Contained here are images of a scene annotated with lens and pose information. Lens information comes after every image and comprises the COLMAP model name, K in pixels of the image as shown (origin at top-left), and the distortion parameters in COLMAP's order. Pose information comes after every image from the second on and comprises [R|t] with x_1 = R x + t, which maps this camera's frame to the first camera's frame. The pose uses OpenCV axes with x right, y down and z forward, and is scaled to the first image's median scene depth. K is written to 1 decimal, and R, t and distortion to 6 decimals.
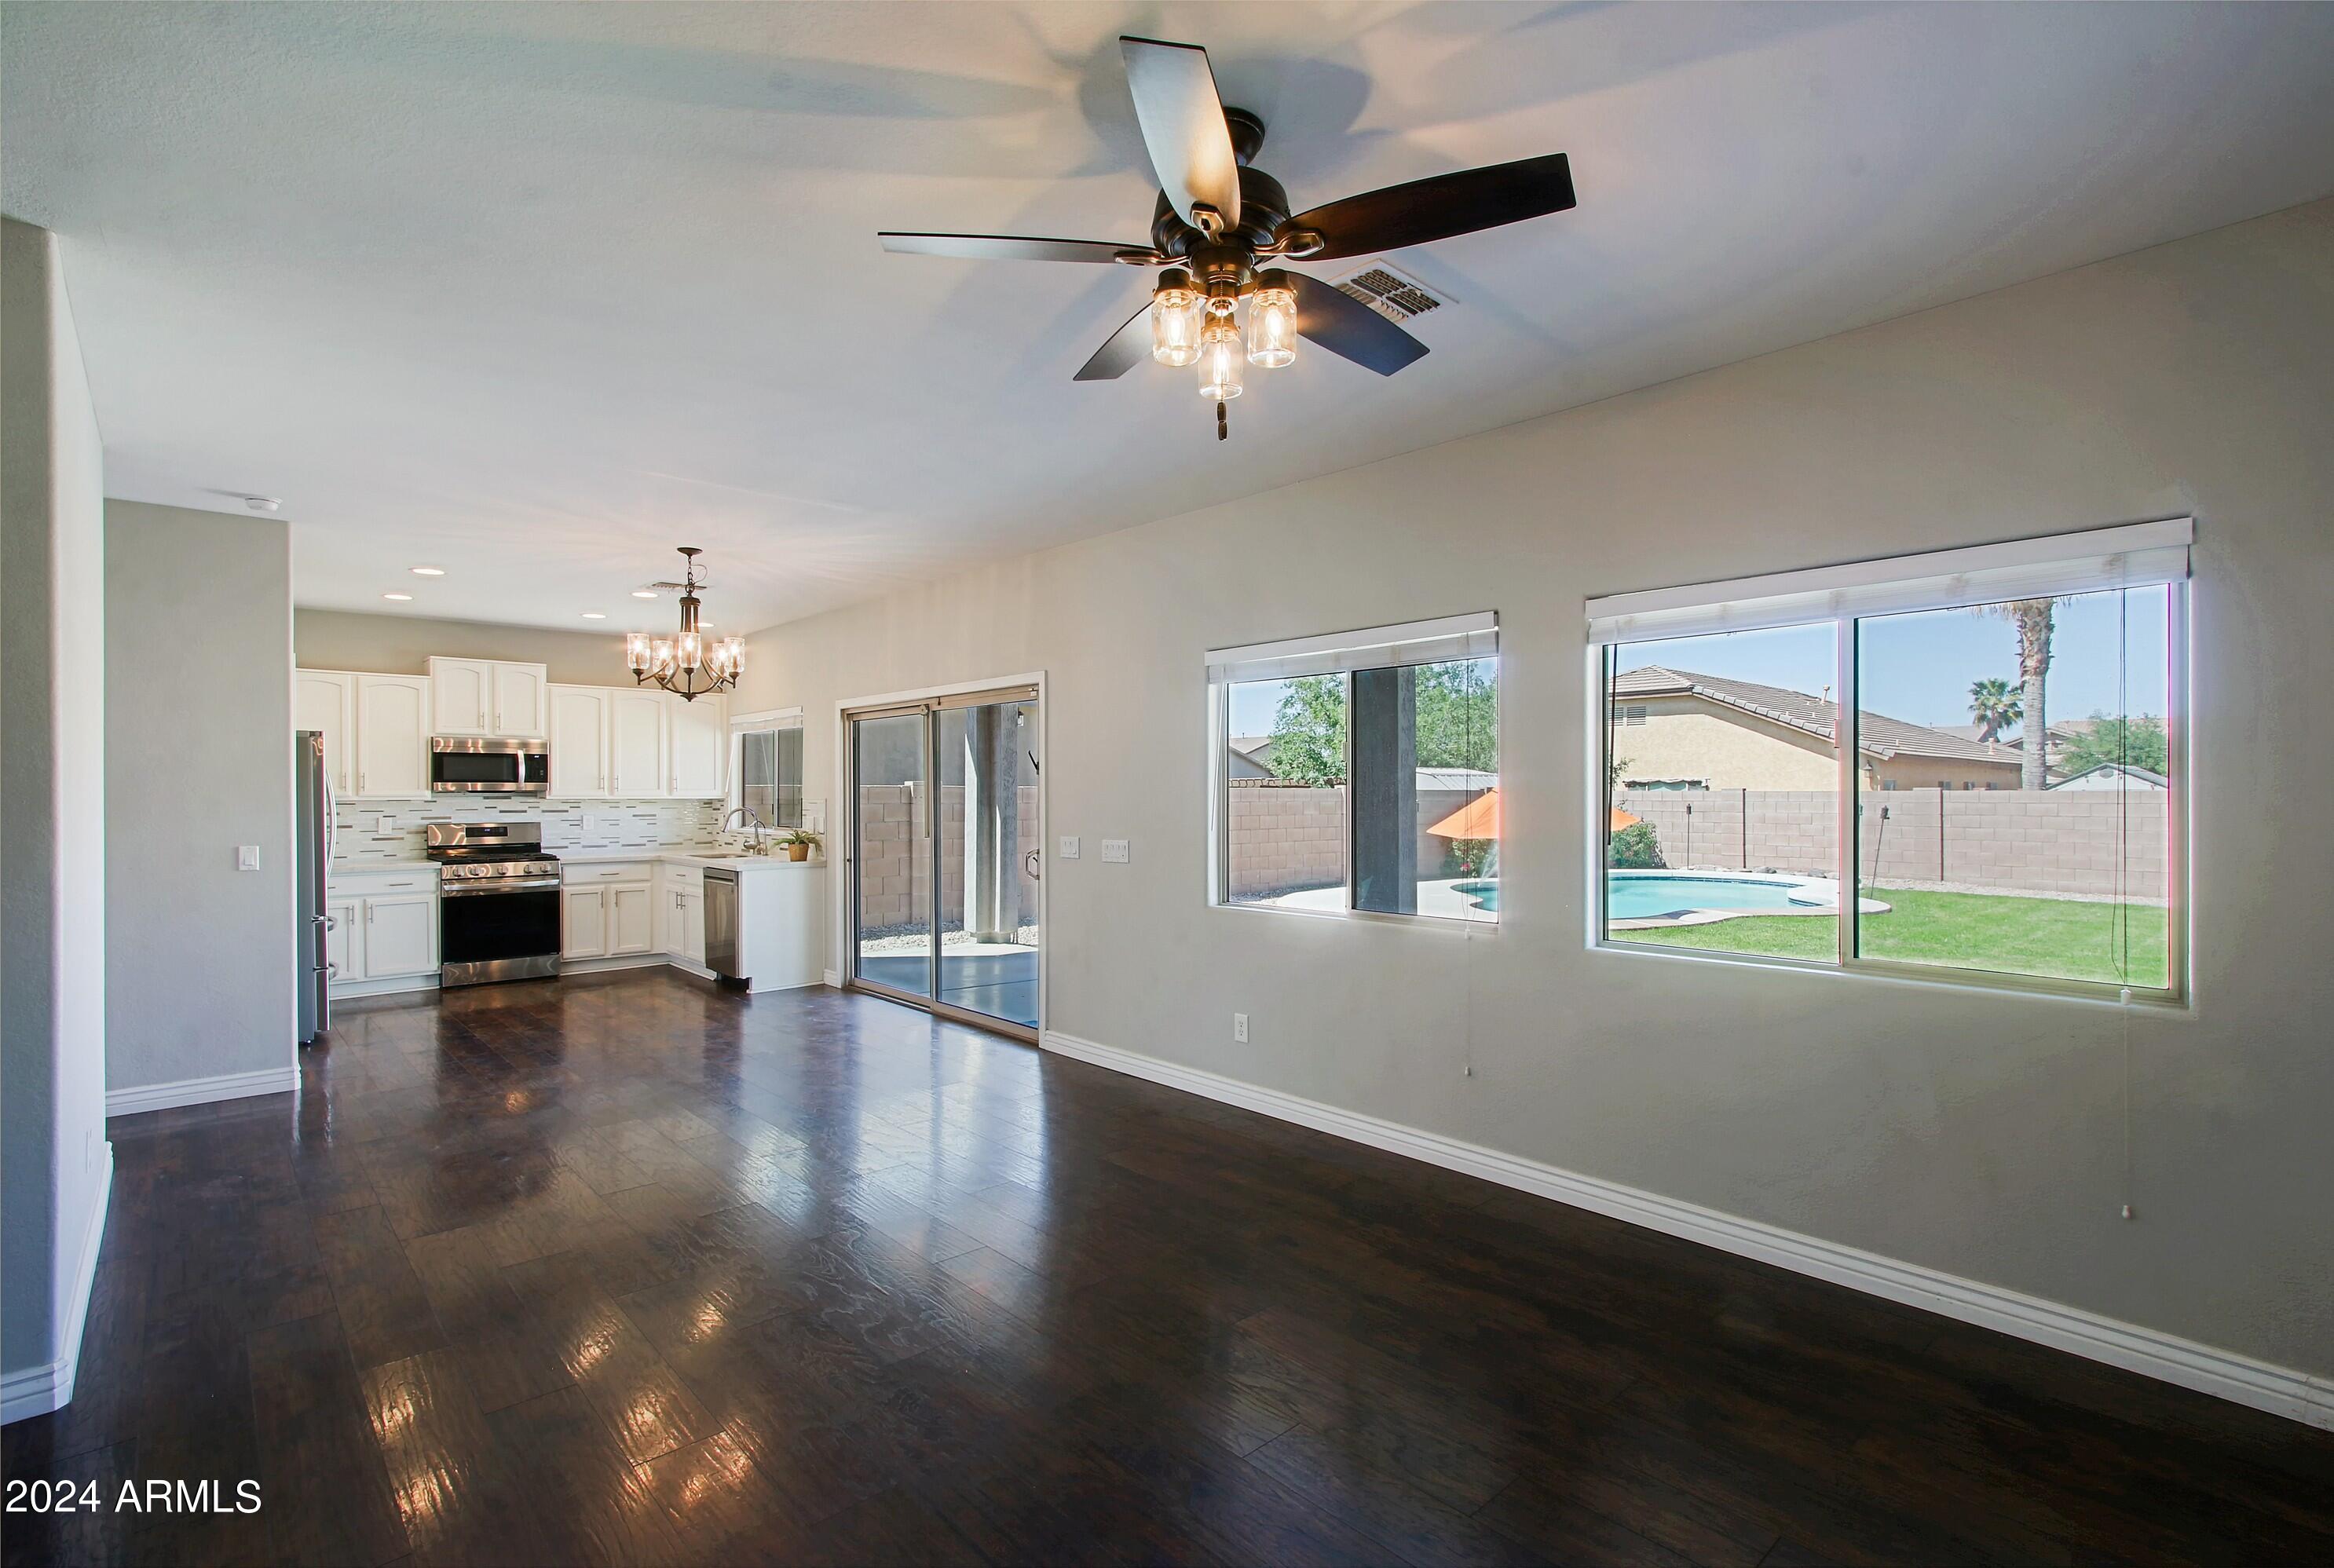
lens RADIAL K [[1085.0, 0, 1153.4], [0, 1085.0, 815.5], [0, 0, 1]] dist [-0.010407, 0.004432]
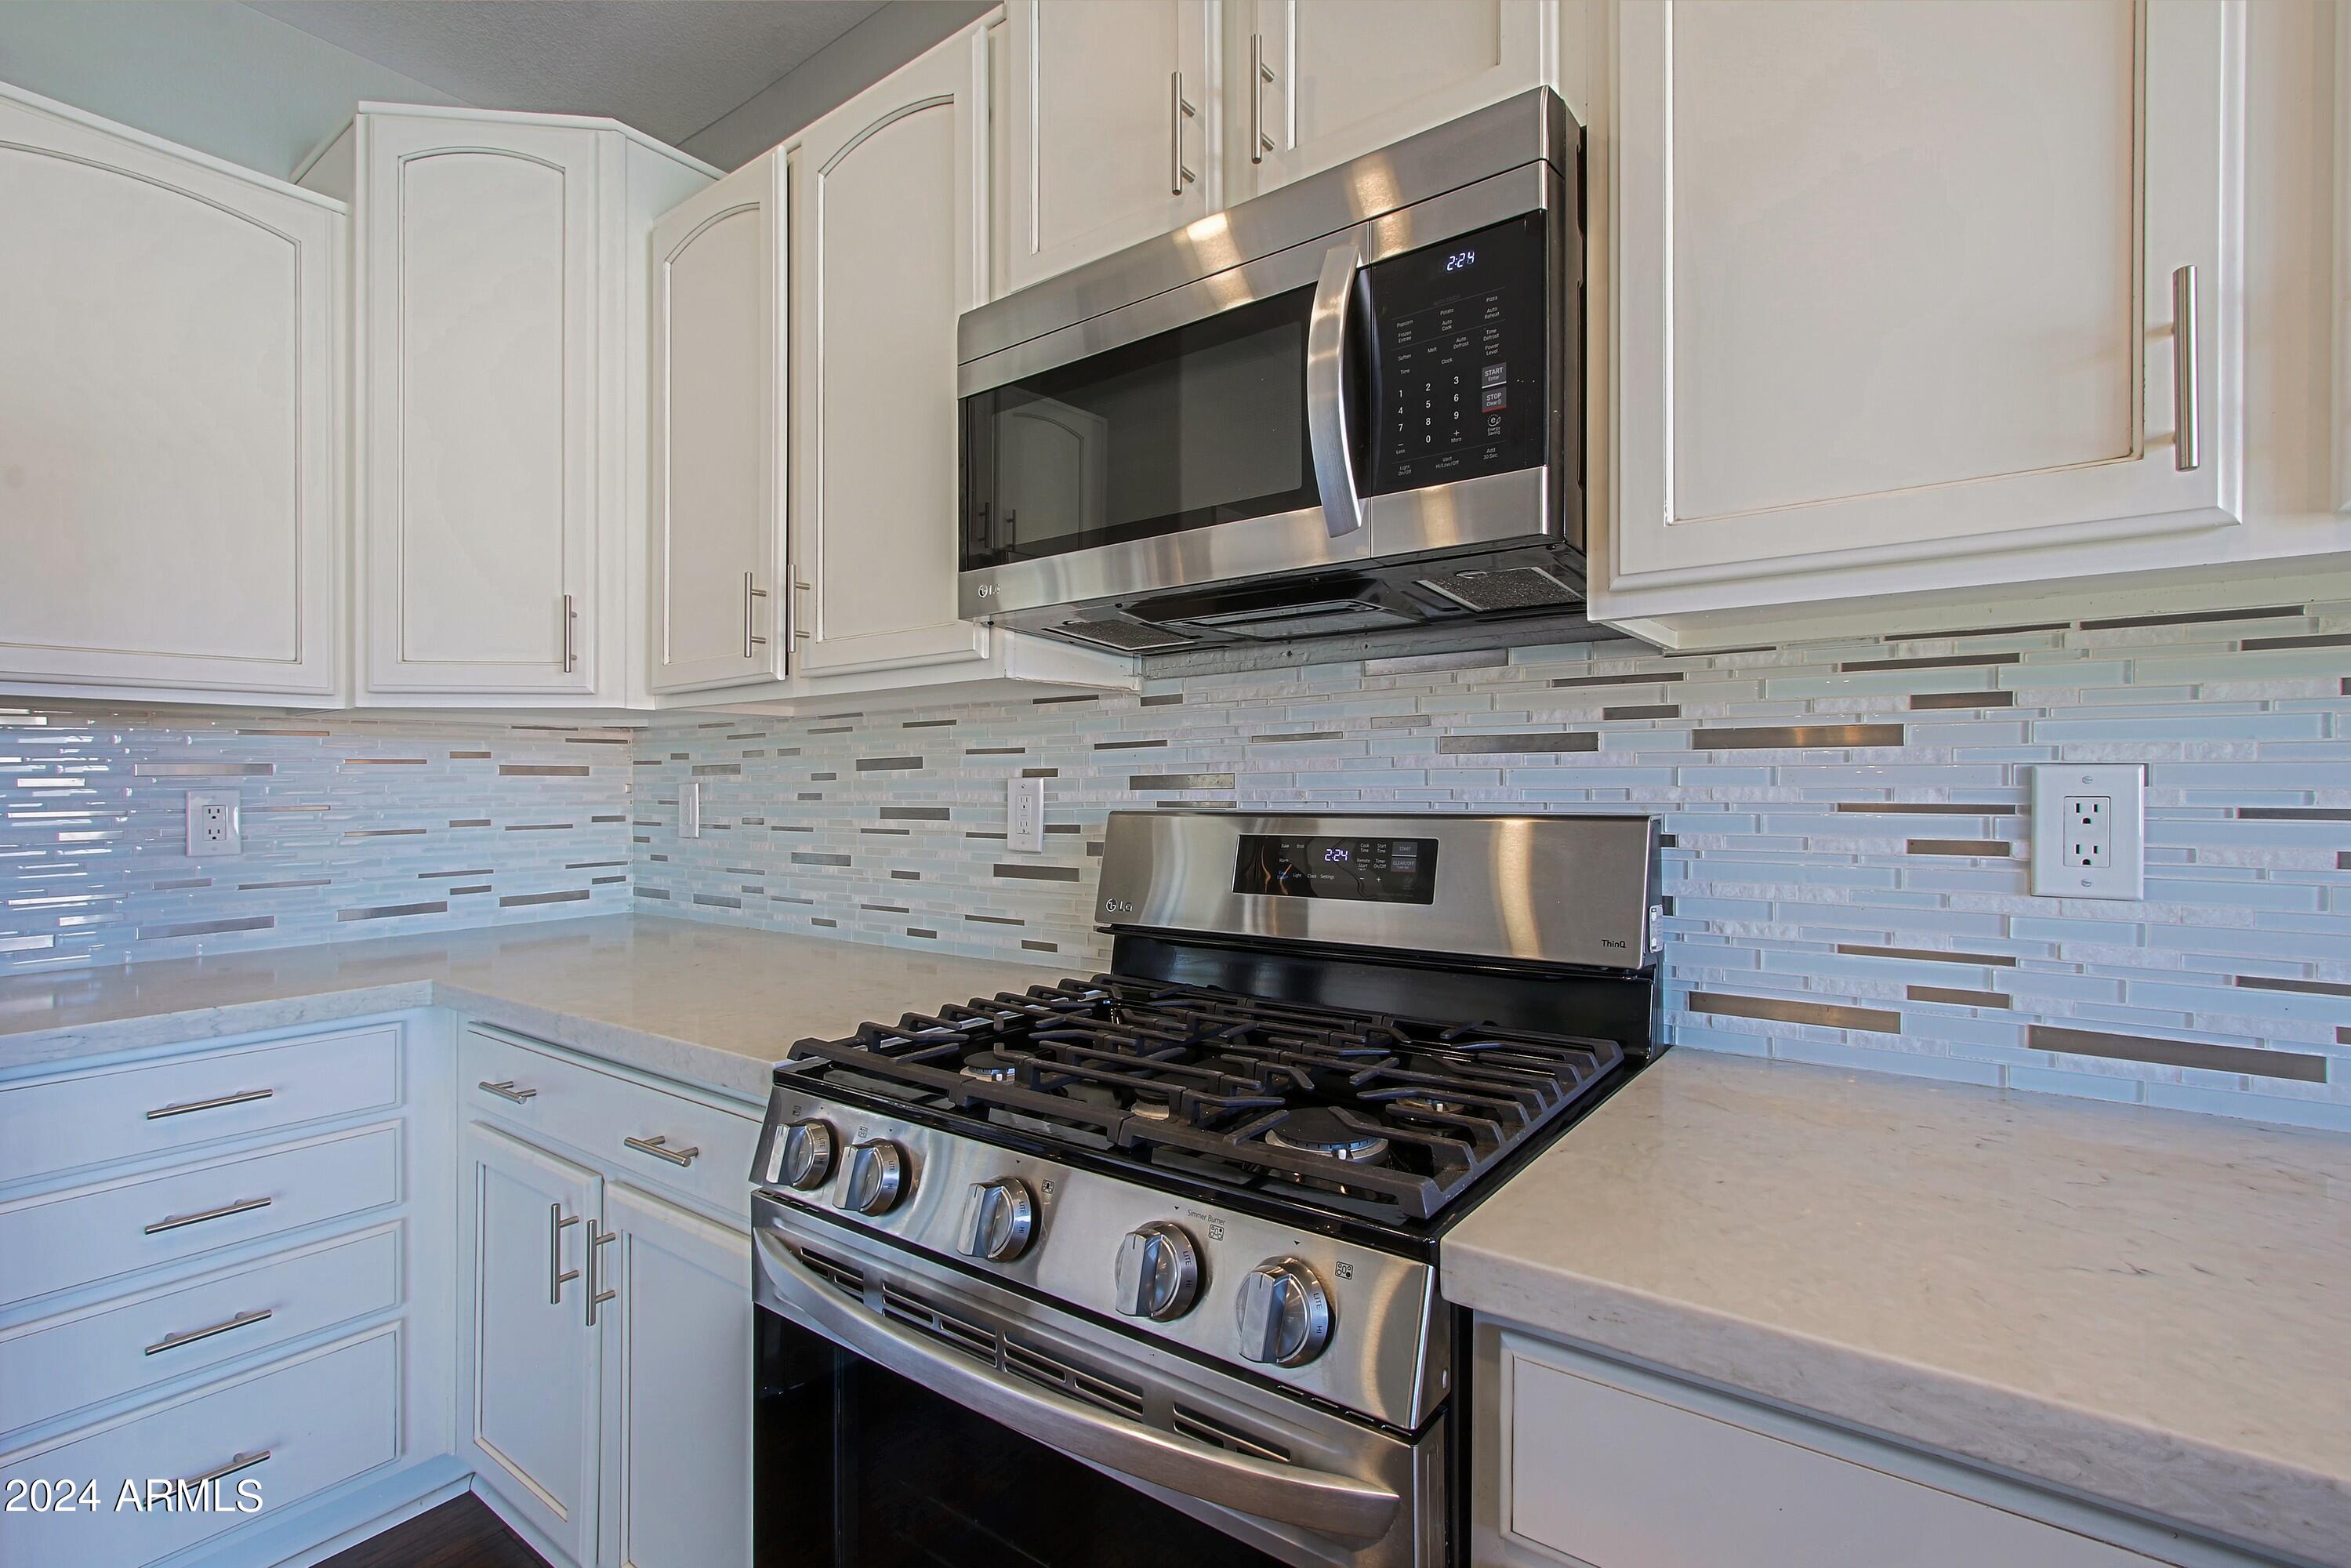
lens RADIAL K [[1093.1, 0, 1141.9], [0, 1093.1, 777.1], [0, 0, 1]] dist [-0.010407, 0.004432]
pose [[0.184790, -0.006056, -0.982759, -0.464956], [-0.011662, 0.999897, -0.008355, 0.003402], [0.982709, 0.013005, 0.184701, 0.955594]]
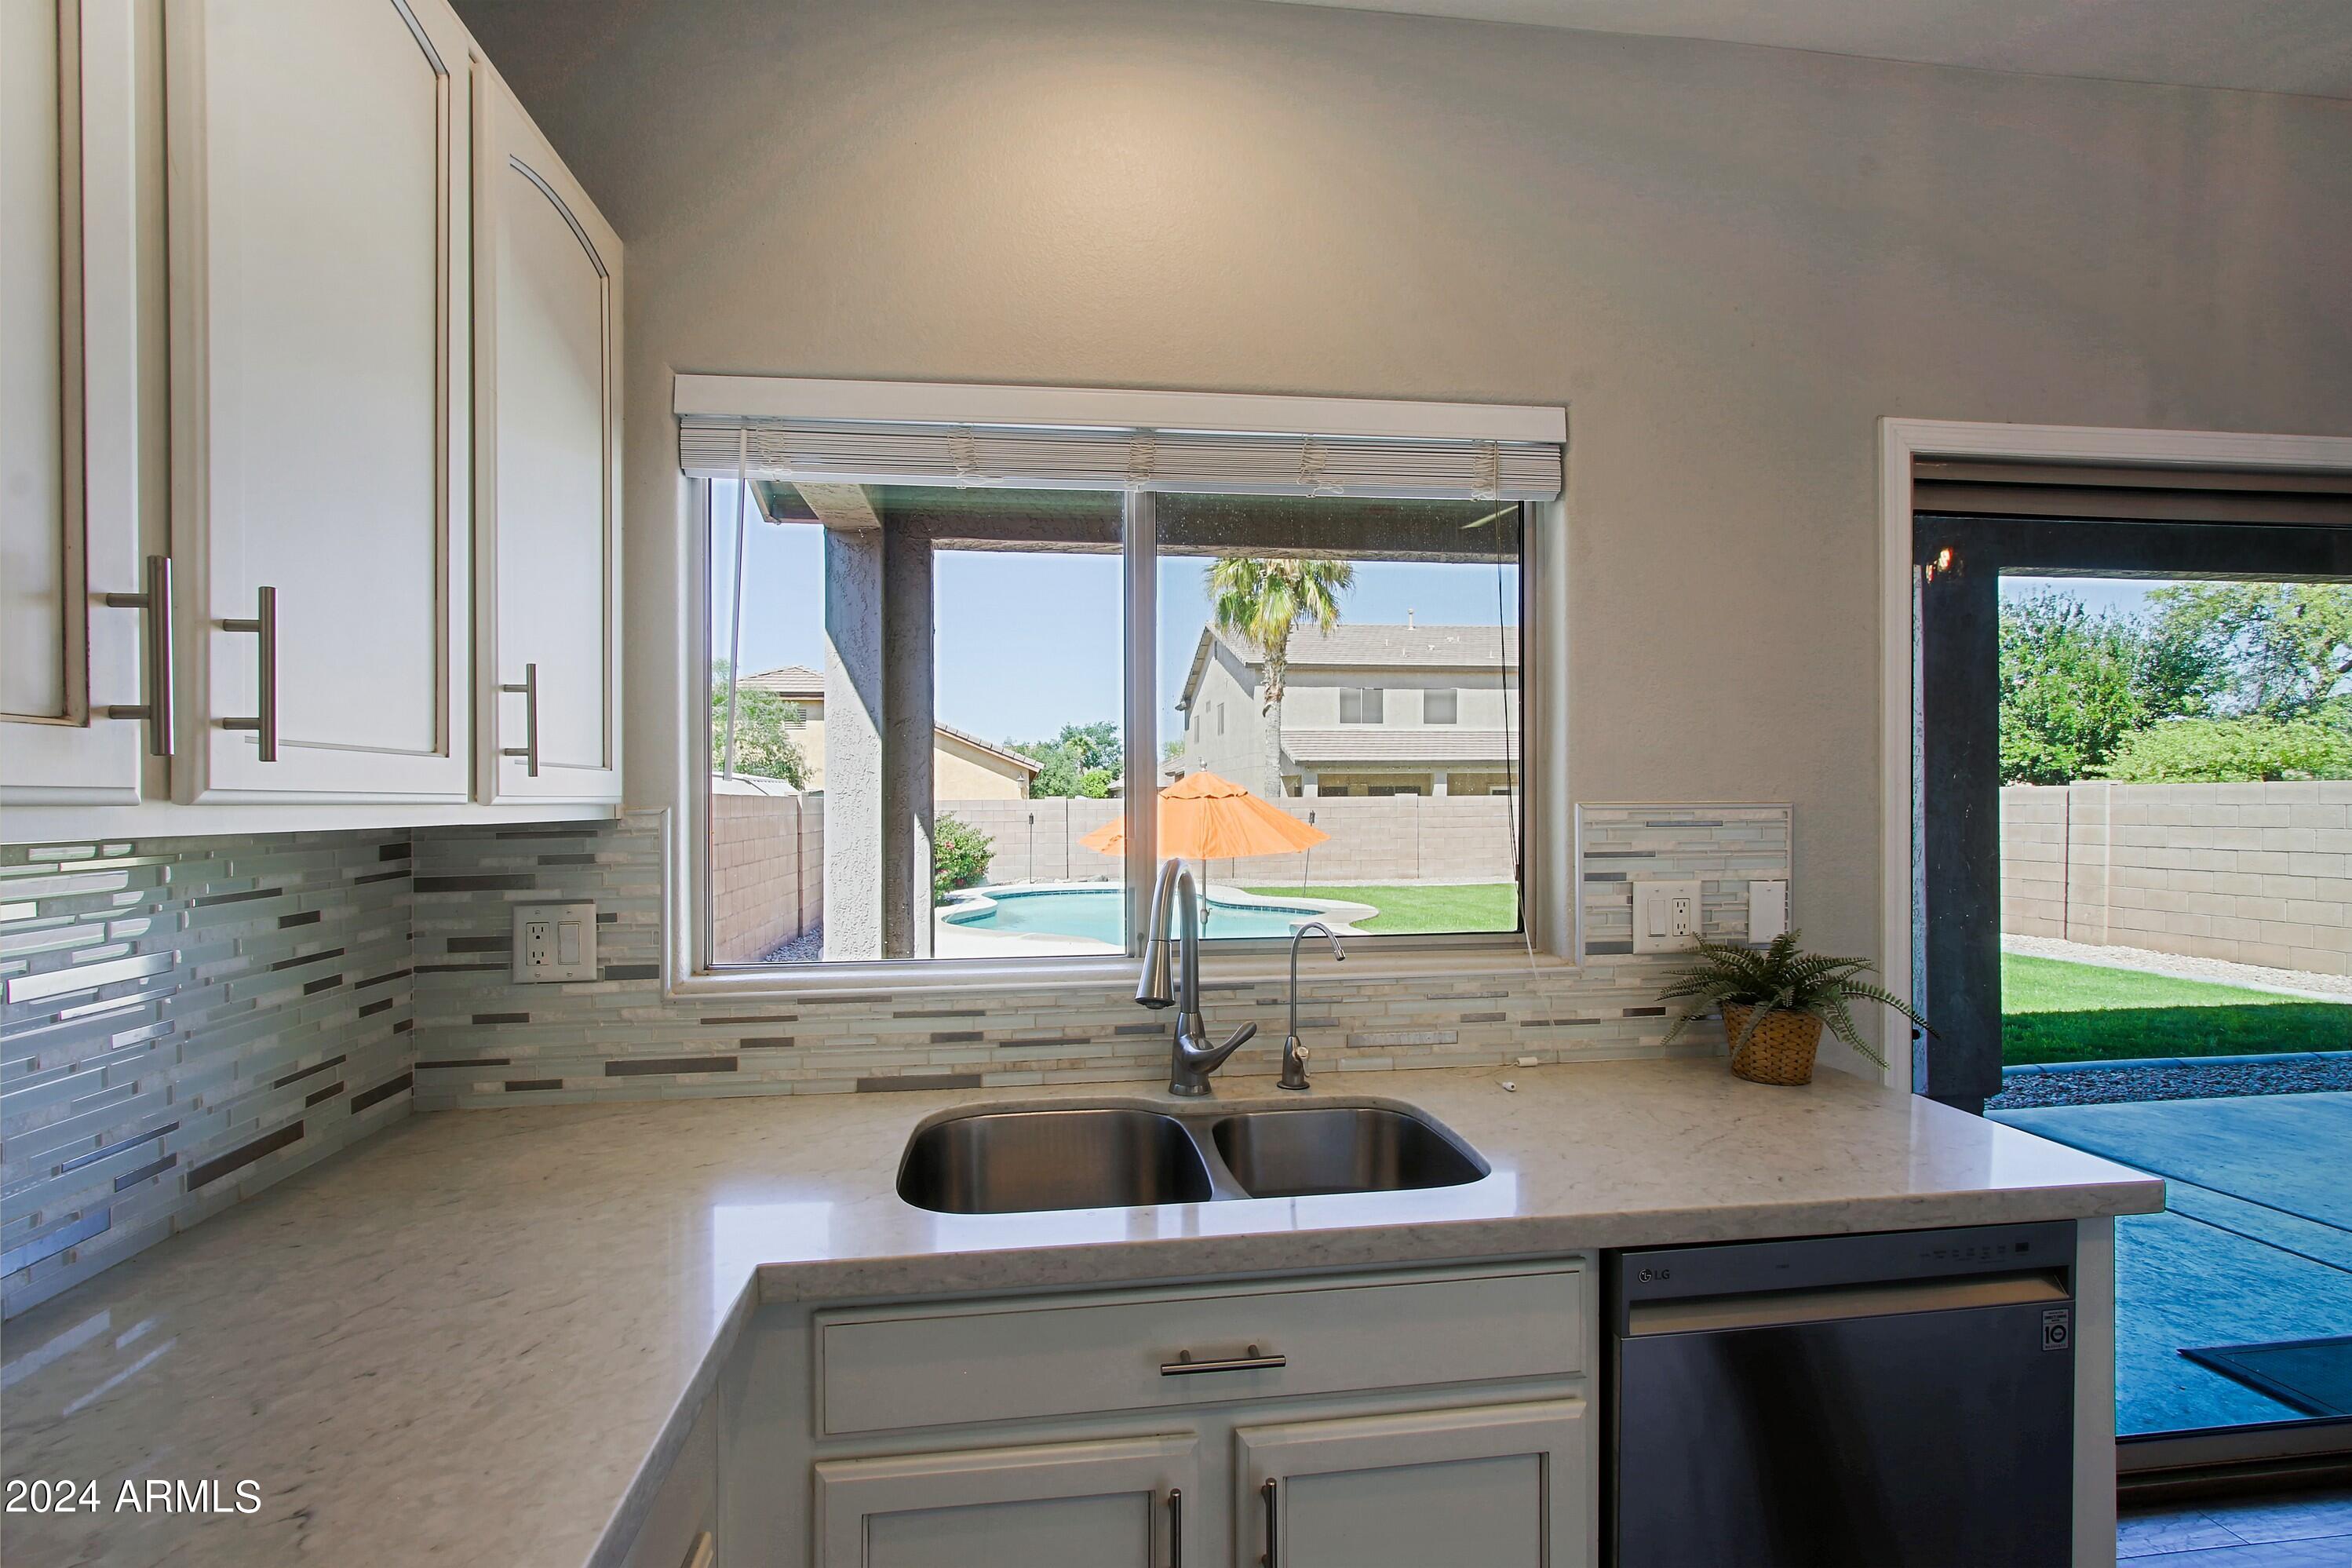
lens RADIAL K [[1093.5, 0, 1152.6], [0, 1093.5, 822.6], [0, 0, 1]] dist [-0.010407, 0.004432]
pose [[0.564395, -0.020341, 0.825254, -0.563221], [0.025647, 0.999646, 0.007099, -0.016081], [-0.825107, 0.017158, 0.564716, 0.936353]]
